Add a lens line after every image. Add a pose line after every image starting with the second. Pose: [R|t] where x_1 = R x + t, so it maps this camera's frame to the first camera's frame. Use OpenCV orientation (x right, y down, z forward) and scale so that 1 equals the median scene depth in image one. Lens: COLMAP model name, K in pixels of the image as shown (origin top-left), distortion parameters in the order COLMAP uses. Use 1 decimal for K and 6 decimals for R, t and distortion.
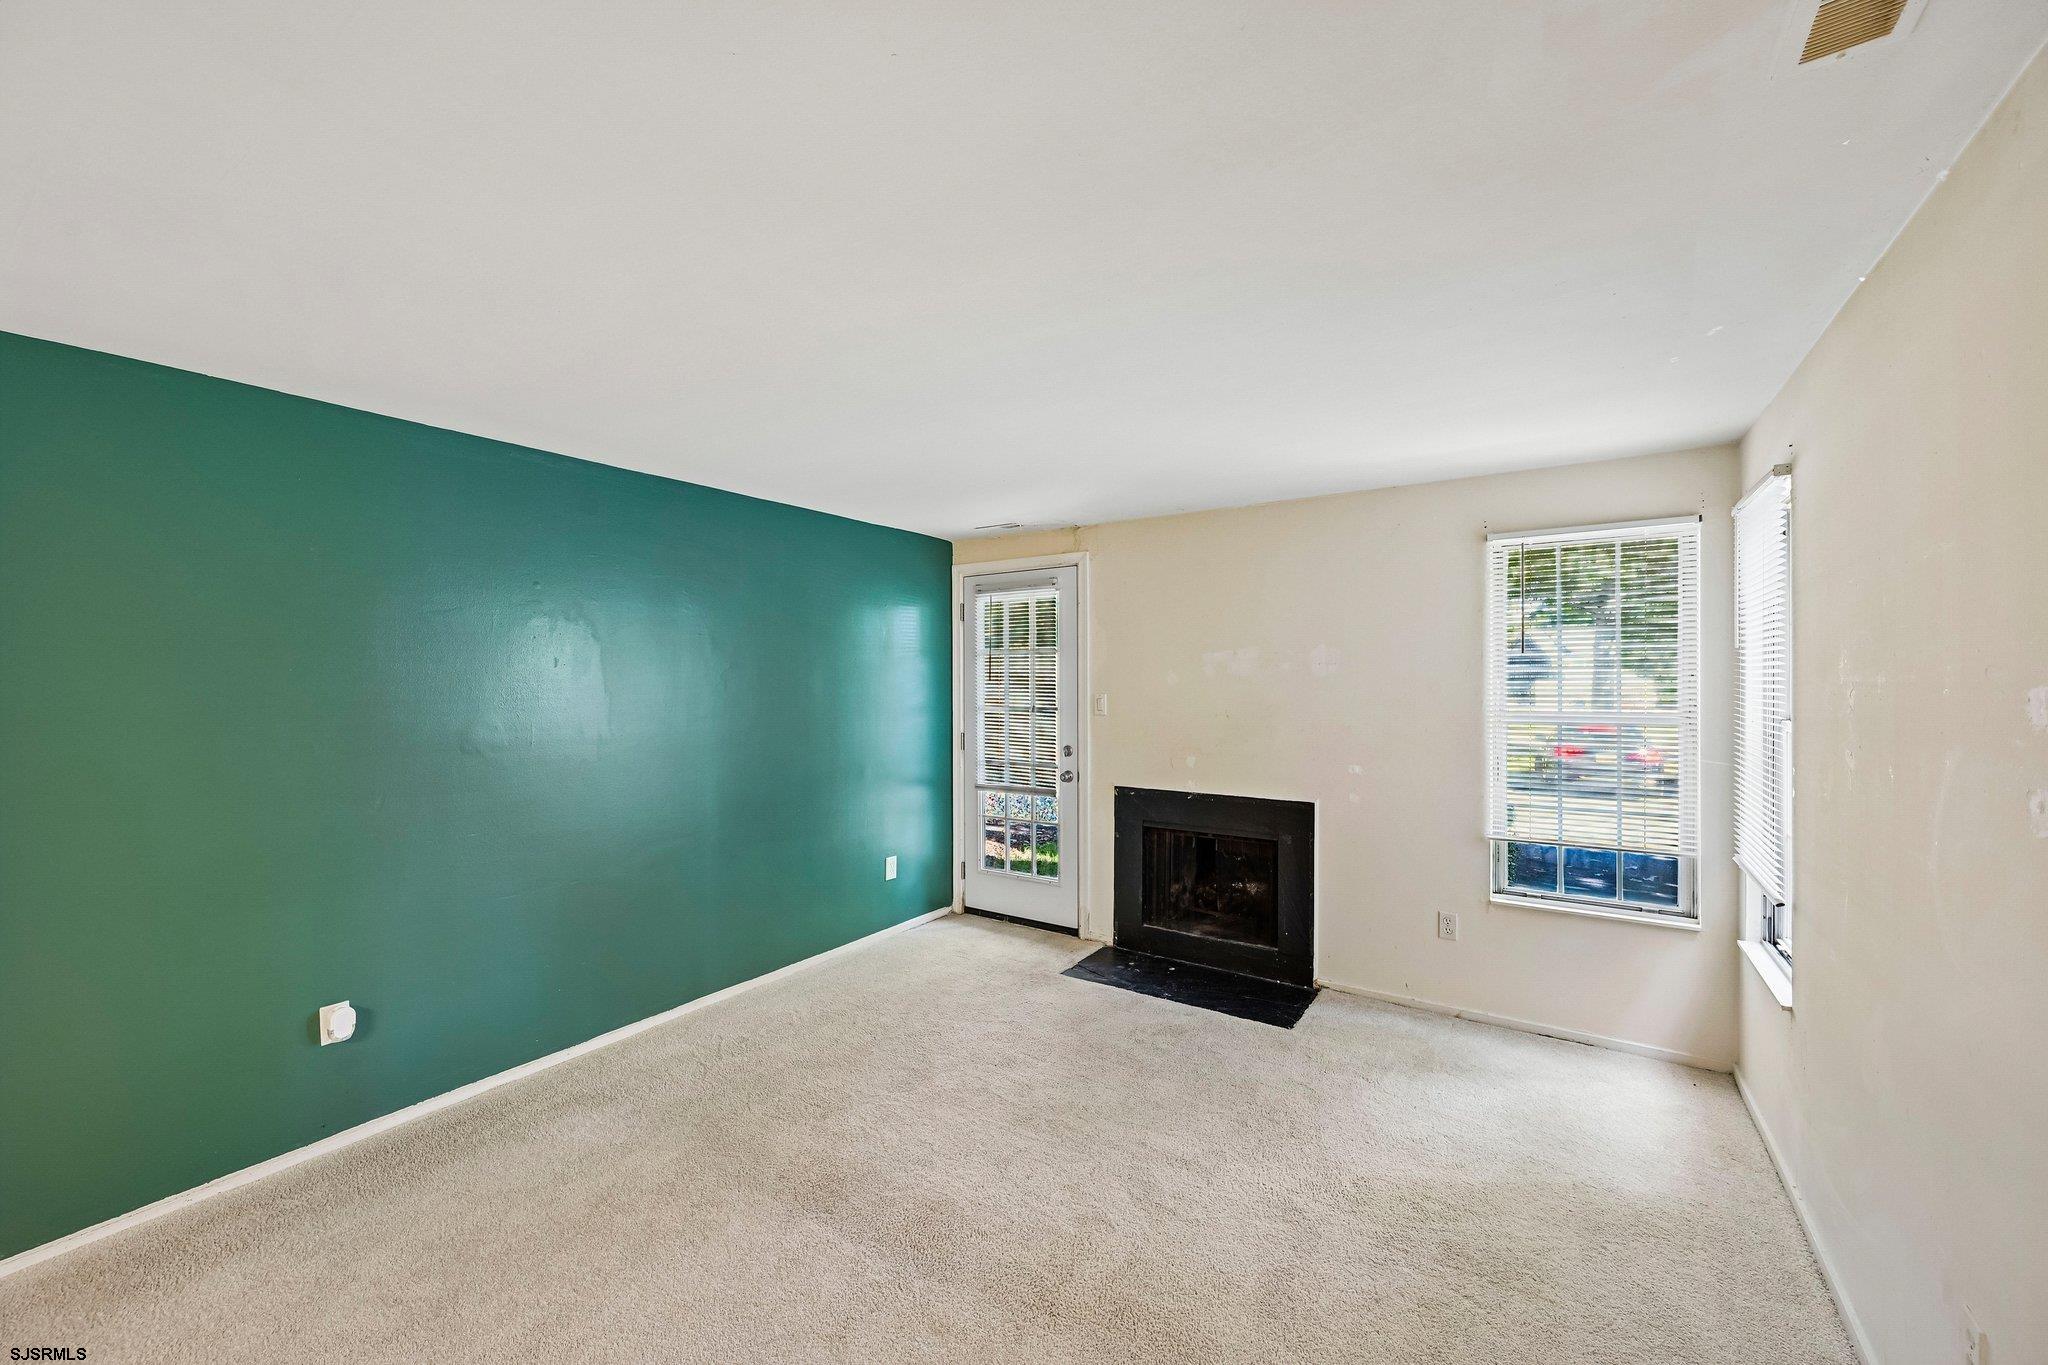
lens RADIAL K [[800.3, 0, 1022.7], [0, 800.3, 684.4], [0, 0, 1]] dist [0.000145, 0.000257]
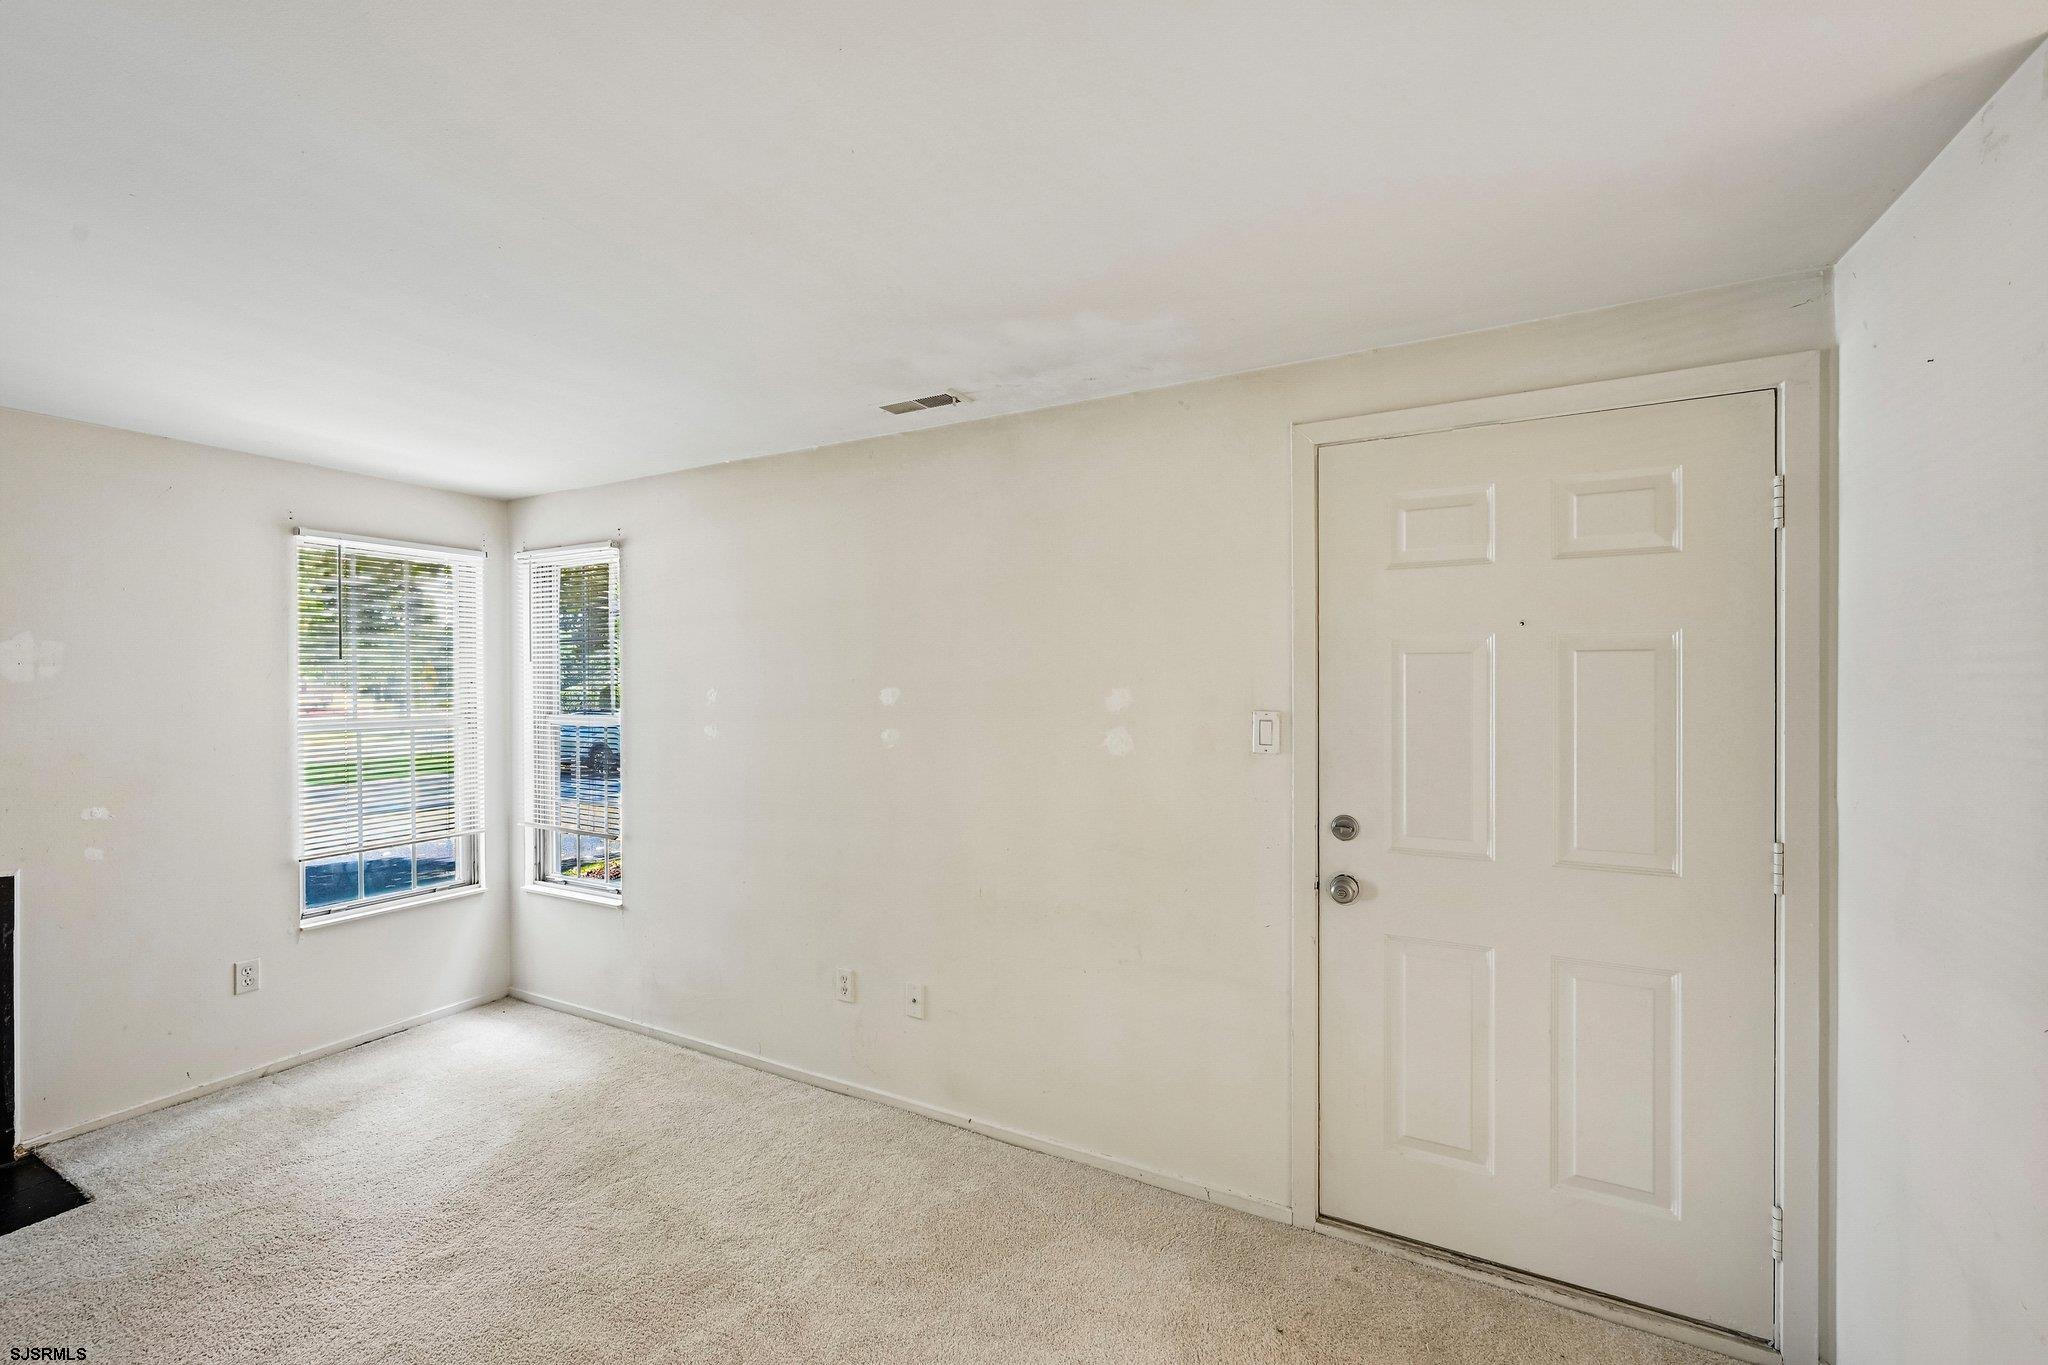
lens RADIAL K [[821.4, 0, 1019.2], [0, 821.4, 687.6], [0, 0, 1]] dist [0.000051, -0.000250]
pose [[-0.110963, -0.000450, 0.993824, -0.373155], [0.008113, 0.999966, 0.001358, 0.000257], [-0.993791, 0.008214, -0.110956, 0.244162]]
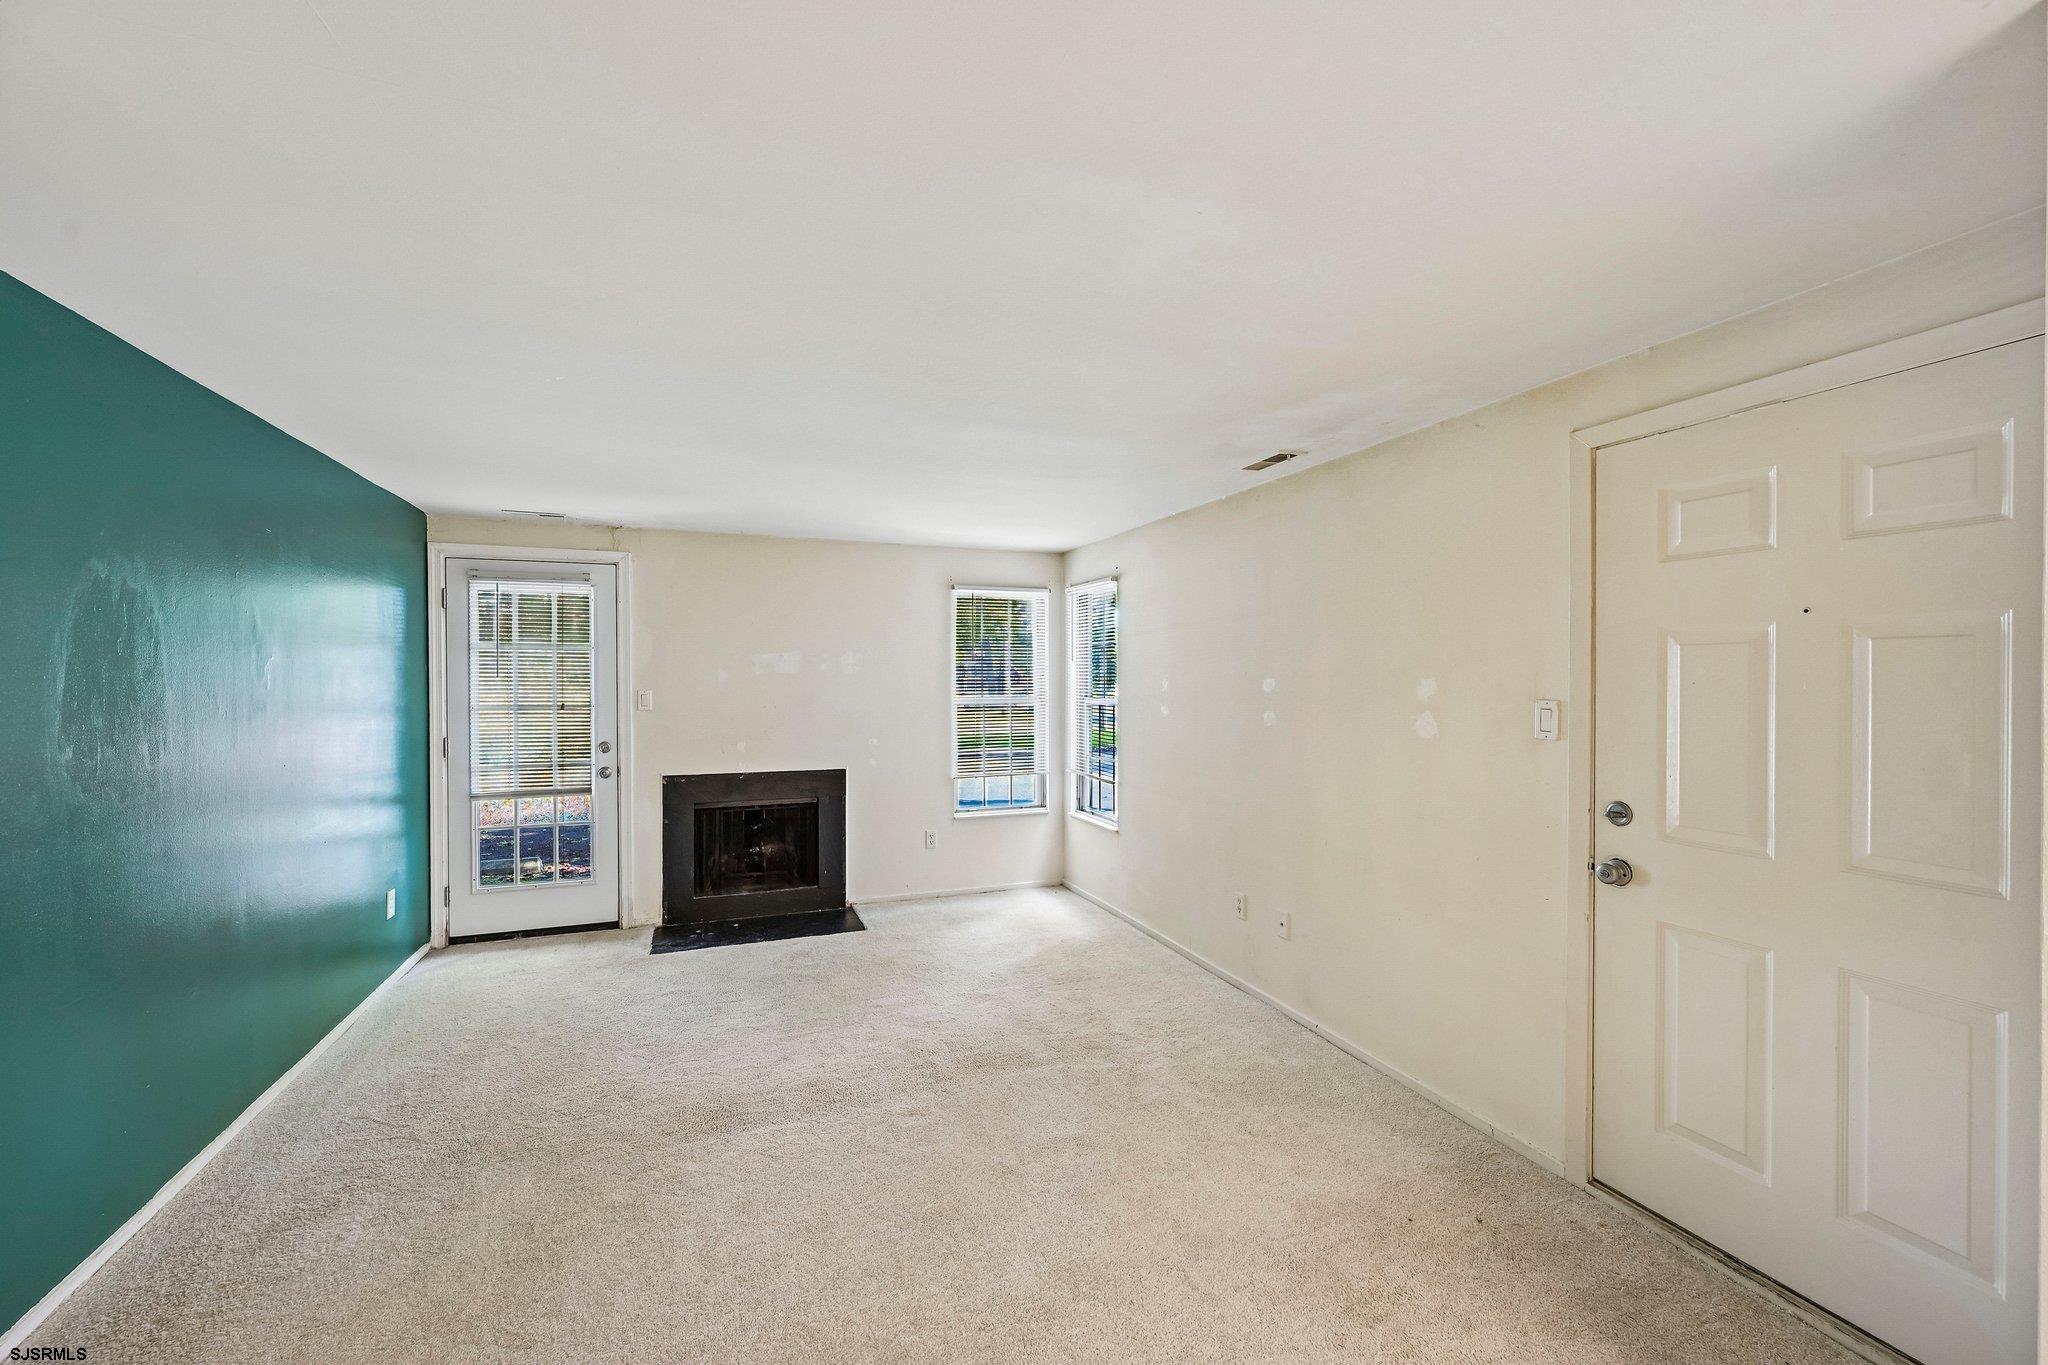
lens RADIAL K [[800.3, 0, 1022.7], [0, 800.3, 684.4], [0, 0, 1]] dist [0.000145, 0.000257]
pose [[0.567766, -0.003506, 0.823183, -0.543046], [0.003386, 0.999992, 0.001923, 0.004205], [-0.823183, 0.001695, 0.567773, -0.005787]]
